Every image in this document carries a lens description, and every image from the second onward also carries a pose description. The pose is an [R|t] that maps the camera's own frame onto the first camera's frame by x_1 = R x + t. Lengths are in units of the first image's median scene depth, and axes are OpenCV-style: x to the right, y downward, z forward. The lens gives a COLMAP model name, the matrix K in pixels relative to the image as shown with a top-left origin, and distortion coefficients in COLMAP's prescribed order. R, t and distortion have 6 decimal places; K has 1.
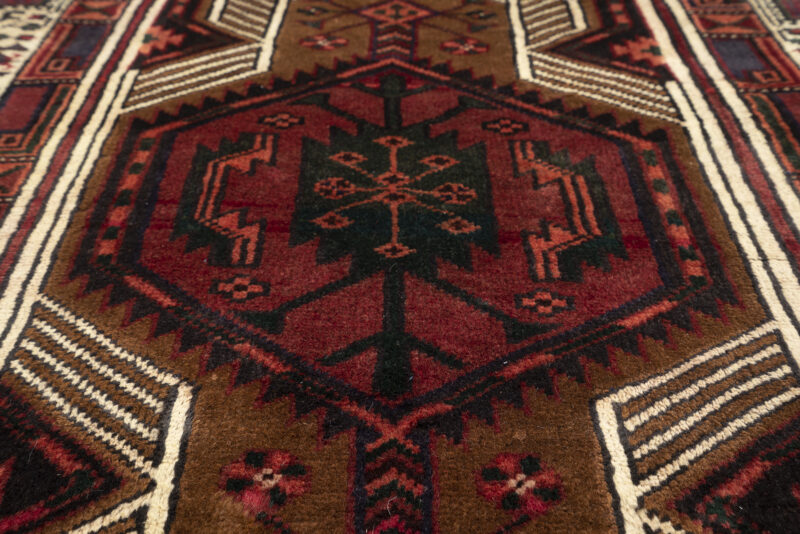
lens RADIAL K [[775.7, 0, 400.0], [0, 775.7, 267.0], [0, 0, 1]] dist [0.008770, -0.002351]
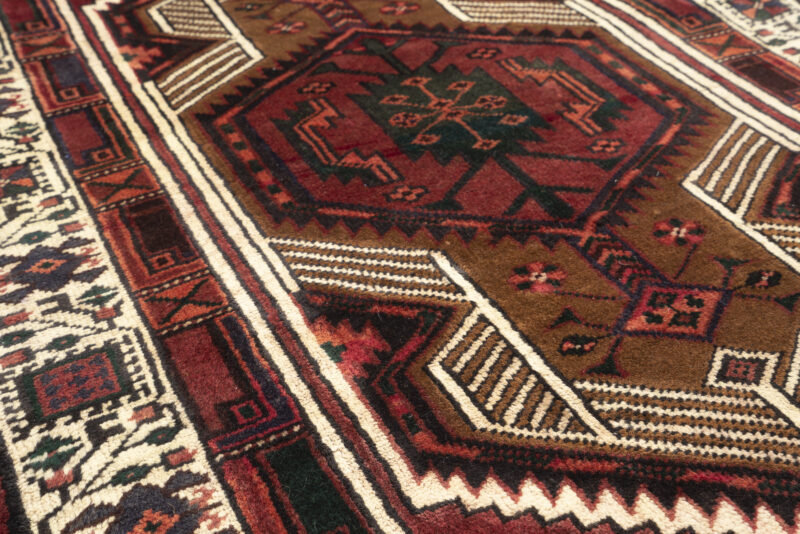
lens RADIAL K [[775.7, 0, 400.0], [0, 775.7, 267.0], [0, 0, 1]] dist [0.008770, -0.002351]
pose [[0.911409, -0.286818, 0.295075, -0.600494], [0.284349, 0.957297, 0.052228, 0.069658], [-0.297454, 0.036303, 0.954046, -0.248792]]
